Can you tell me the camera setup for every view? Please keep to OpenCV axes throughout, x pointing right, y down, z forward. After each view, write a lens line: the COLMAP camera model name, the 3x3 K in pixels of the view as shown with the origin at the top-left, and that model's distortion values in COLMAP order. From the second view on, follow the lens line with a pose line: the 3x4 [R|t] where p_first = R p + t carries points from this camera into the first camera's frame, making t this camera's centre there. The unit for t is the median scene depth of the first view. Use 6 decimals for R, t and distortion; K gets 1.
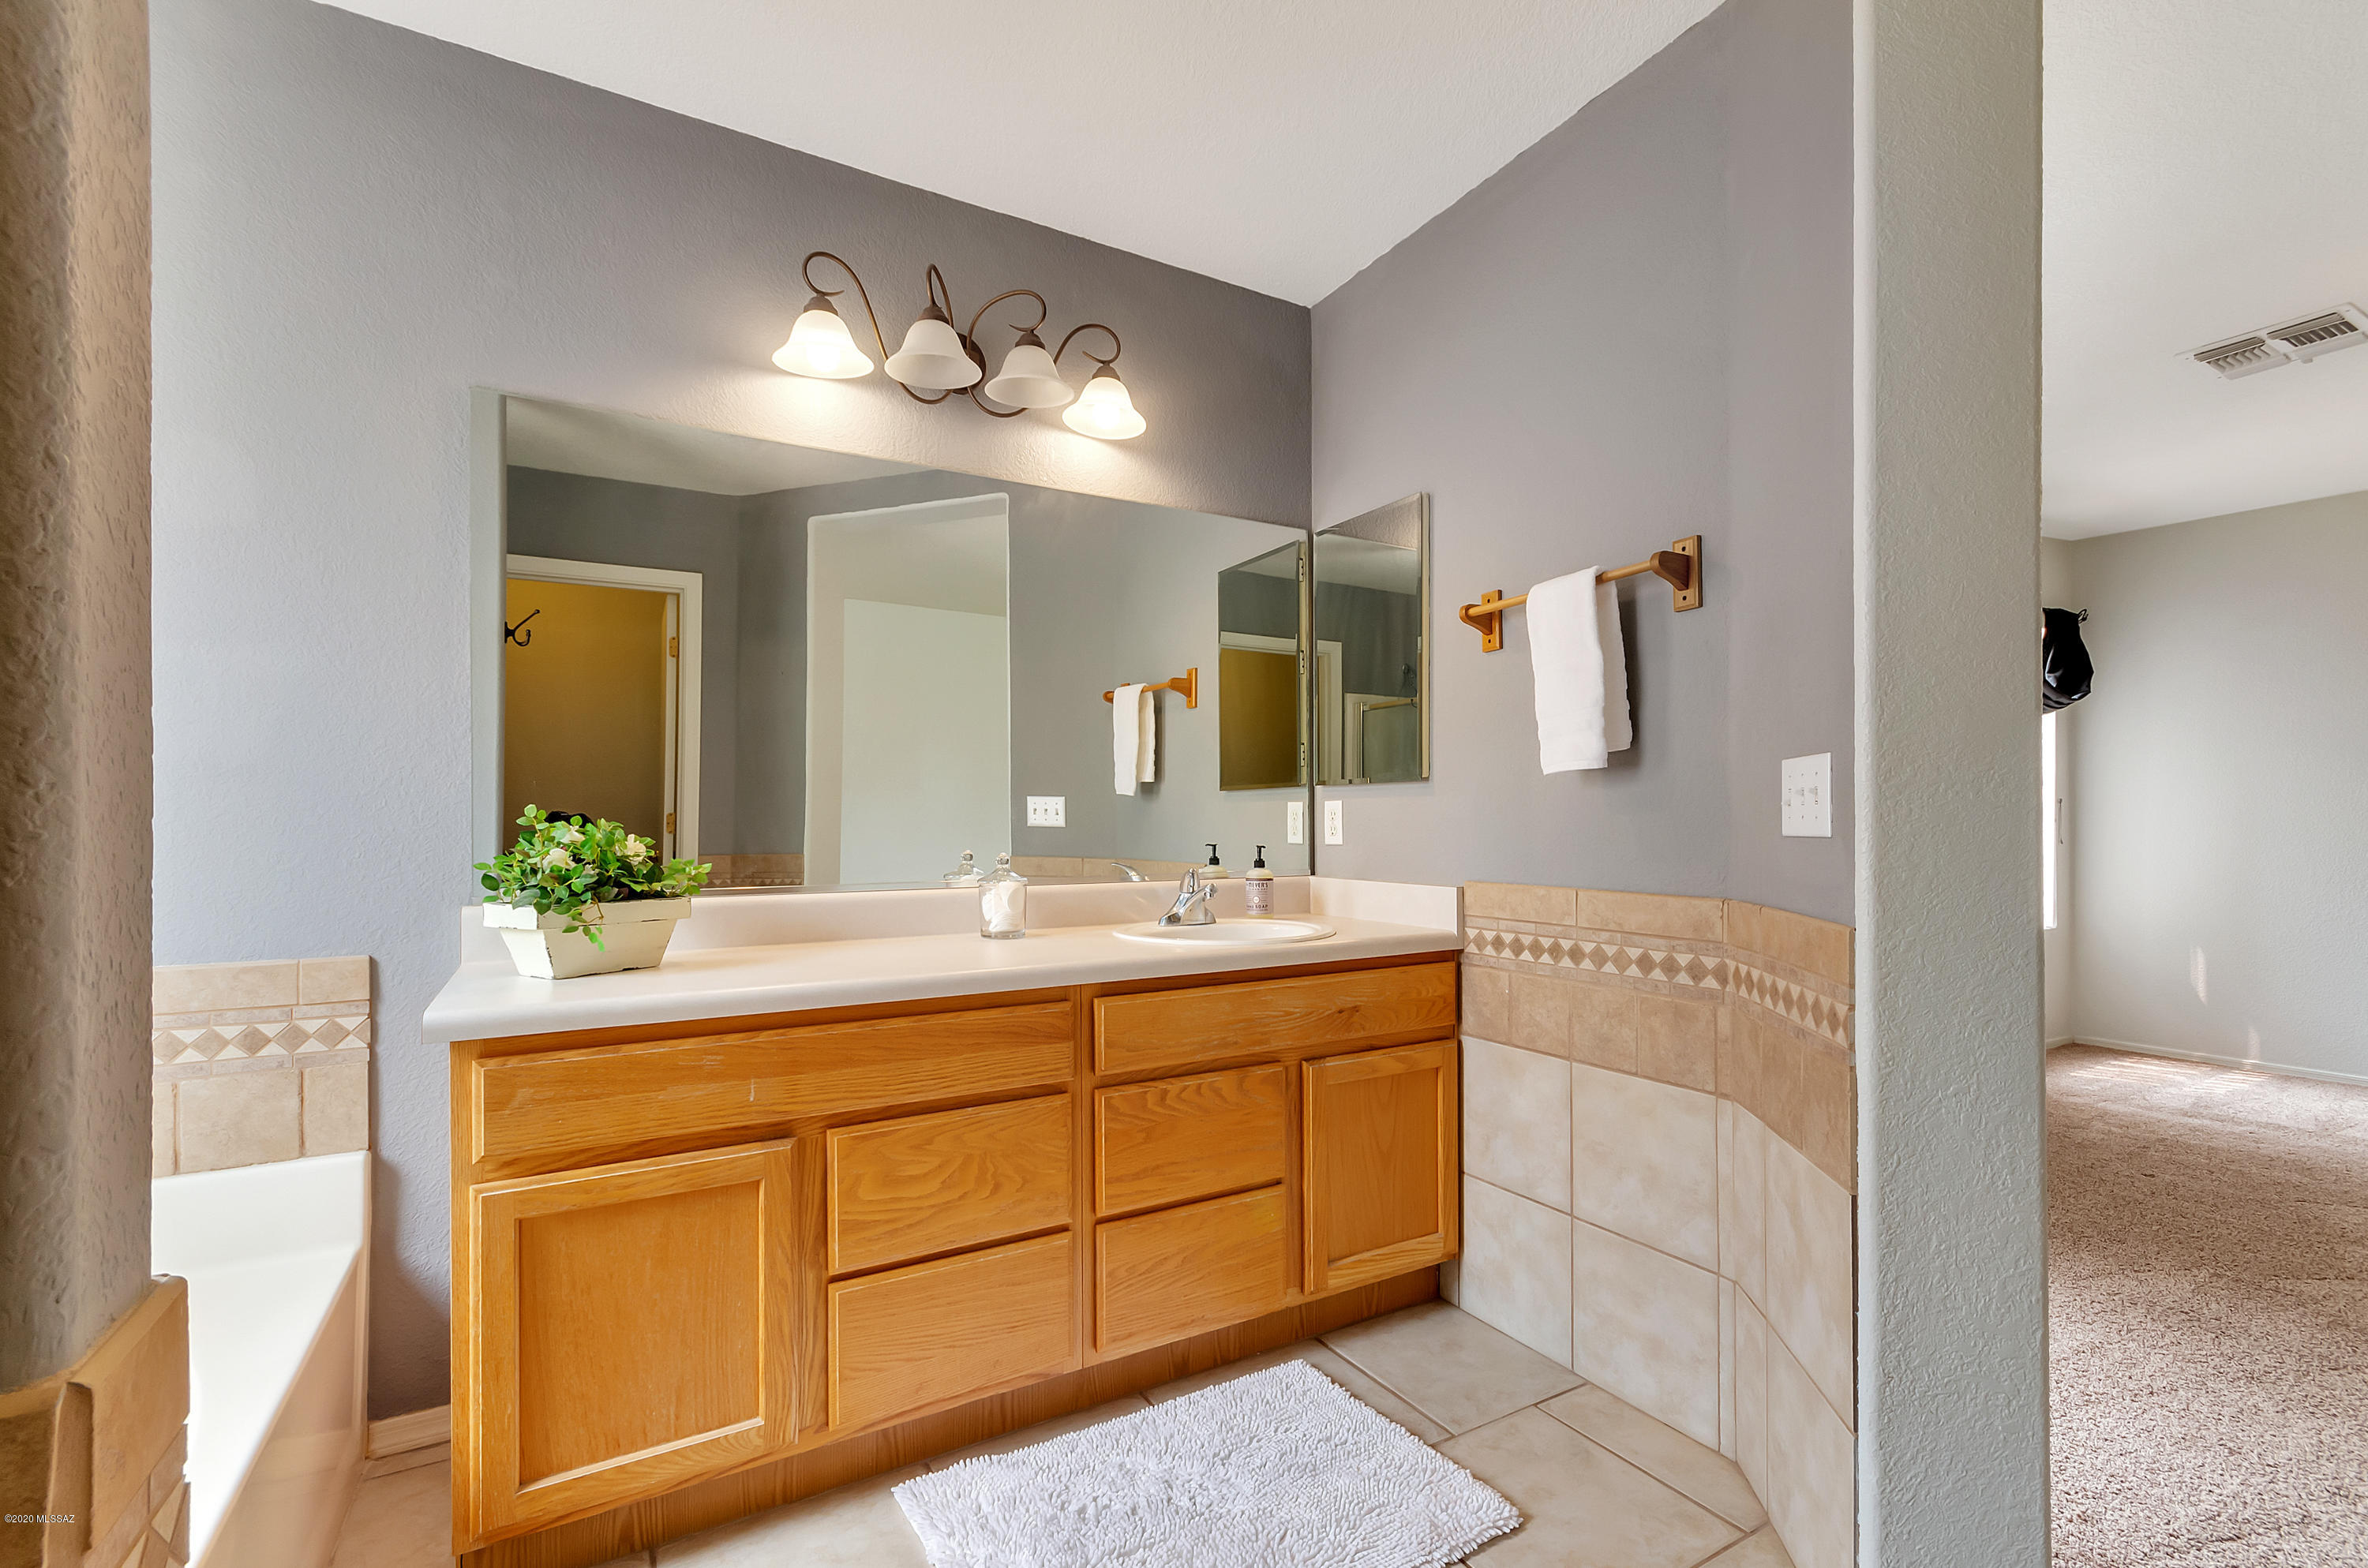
lens RADIAL K [[1042.2, 0, 1186.9], [0, 1042.2, 820.3], [0, 0, 1]] dist [0.000761, 0.000068]
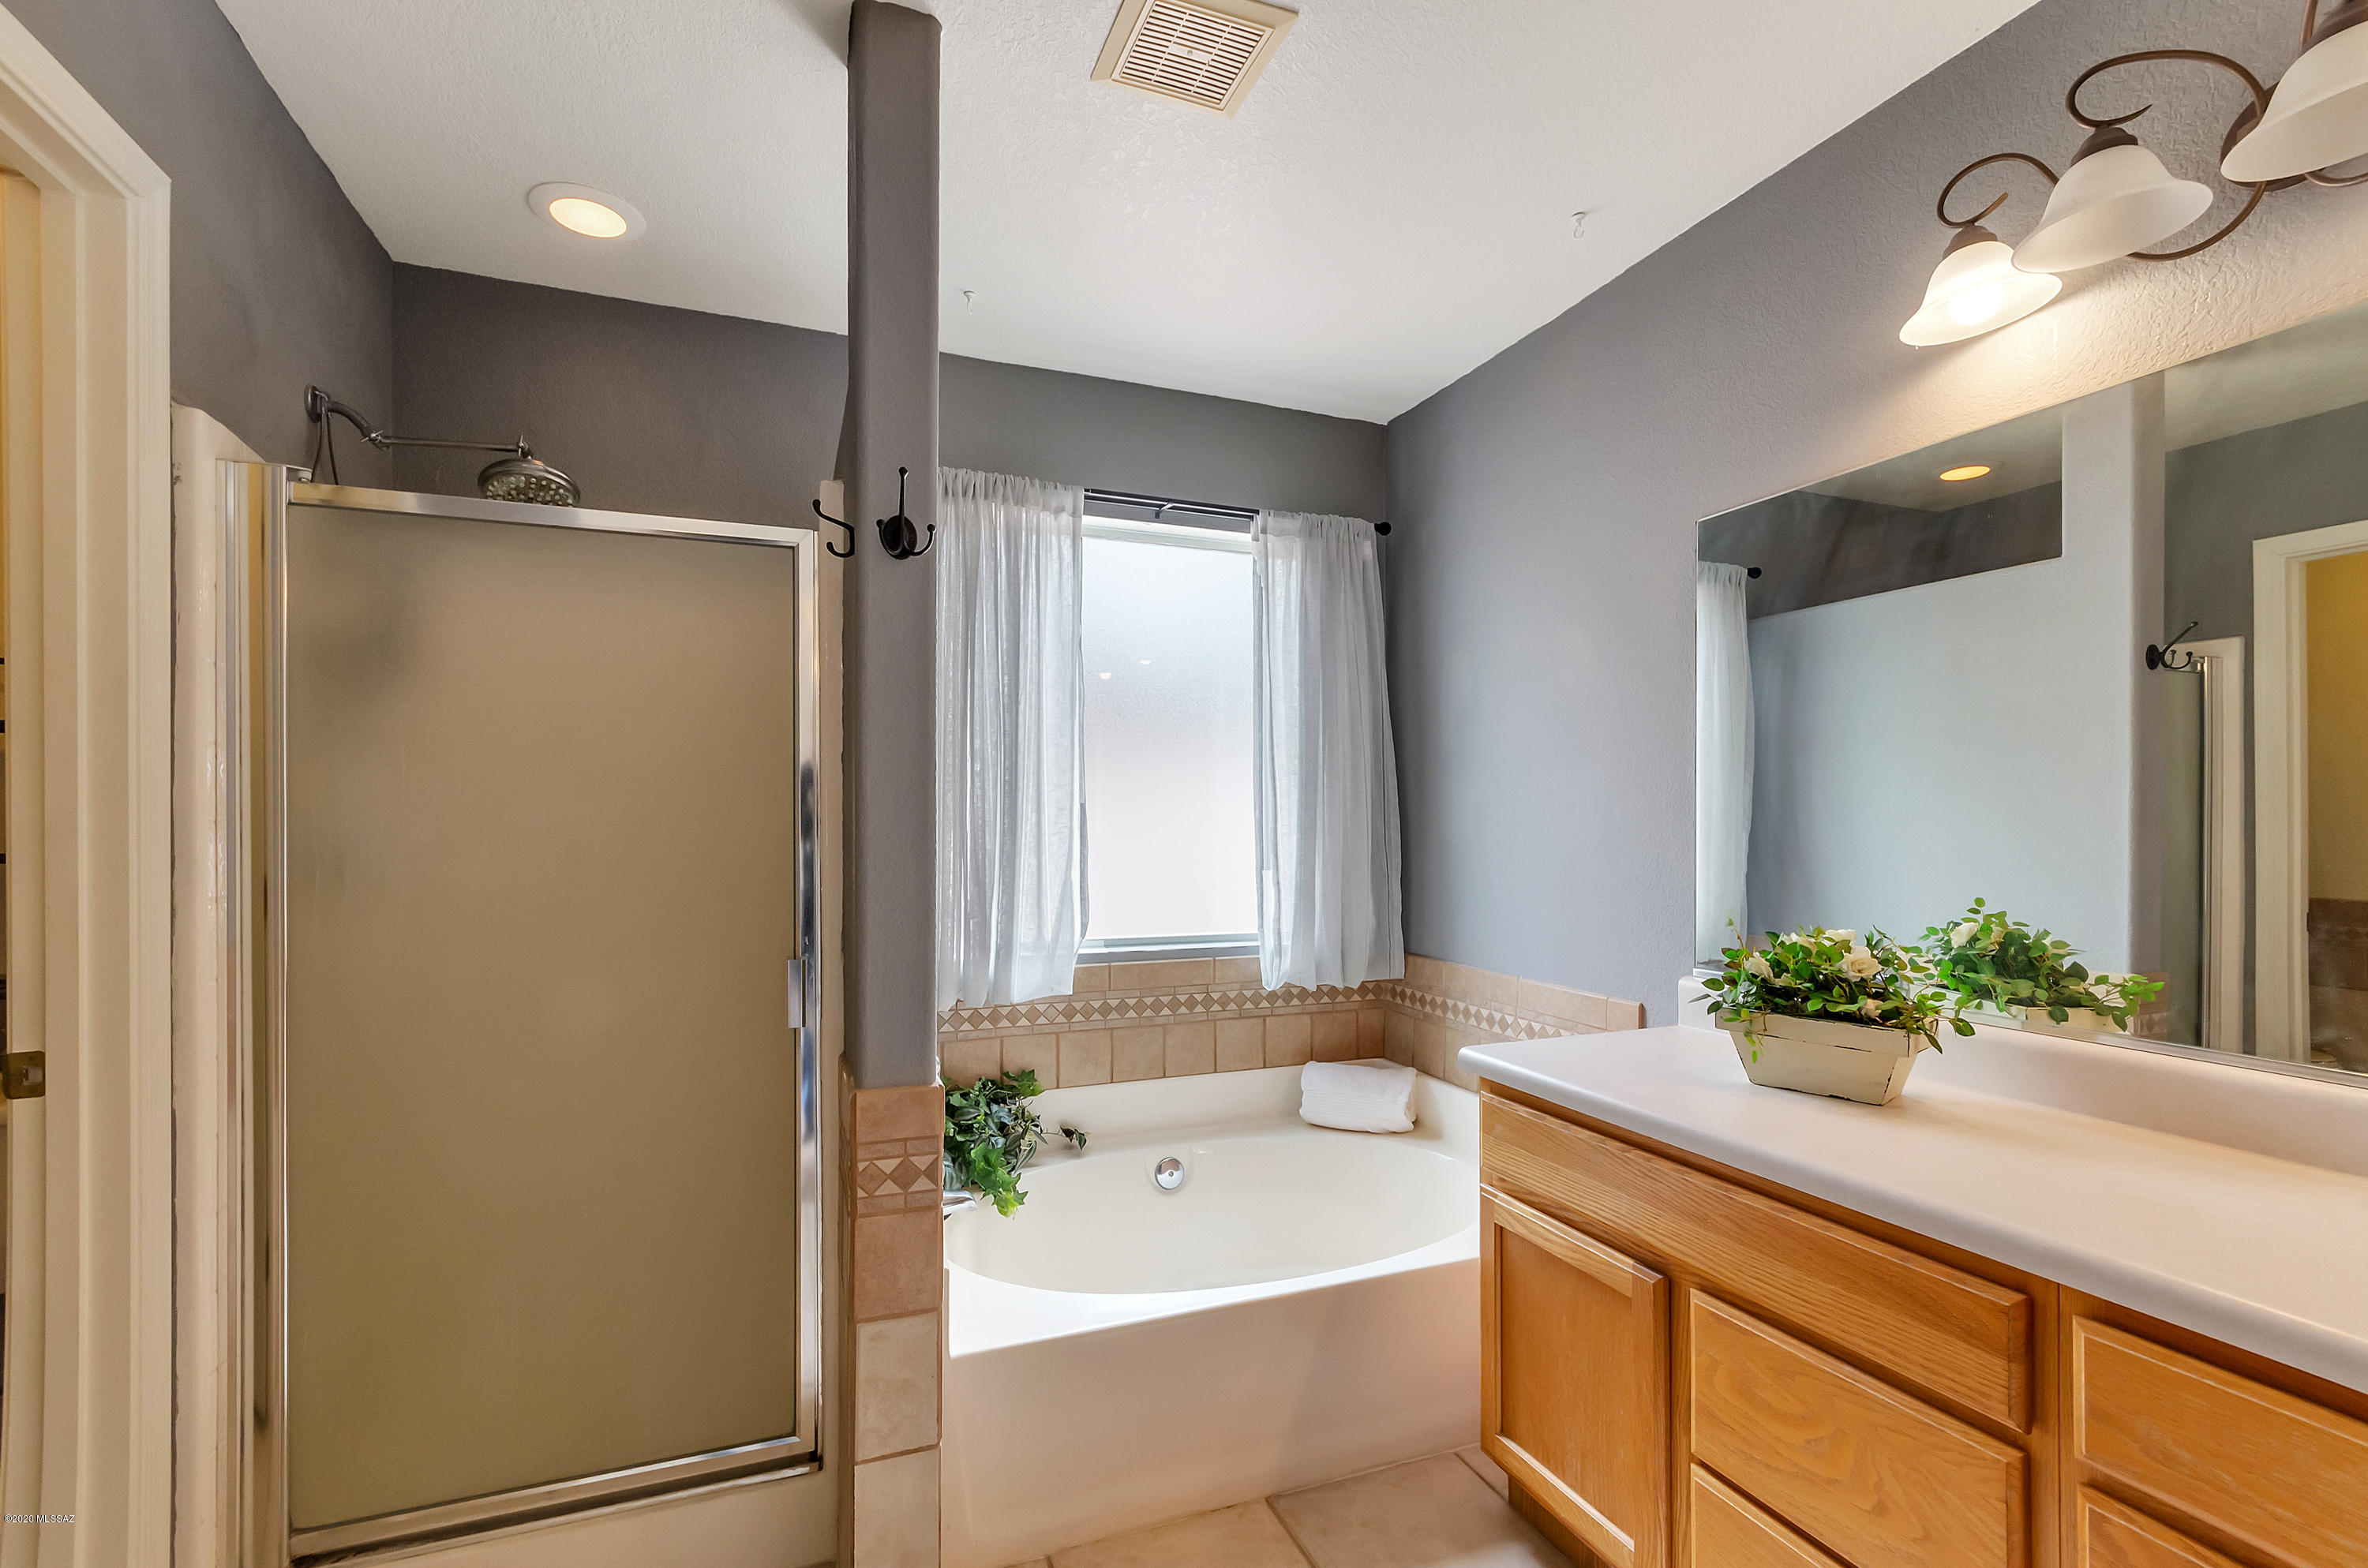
lens RADIAL K [[1042.2, 0, 1186.9], [0, 1042.2, 820.3], [0, 0, 1]] dist [0.000761, 0.000068]
pose [[-0.159768, 0.000973, -0.987154, 0.573488], [0.004218, 0.999991, 0.000303, -0.098778], [0.987146, -0.004115, -0.159771, 0.687233]]
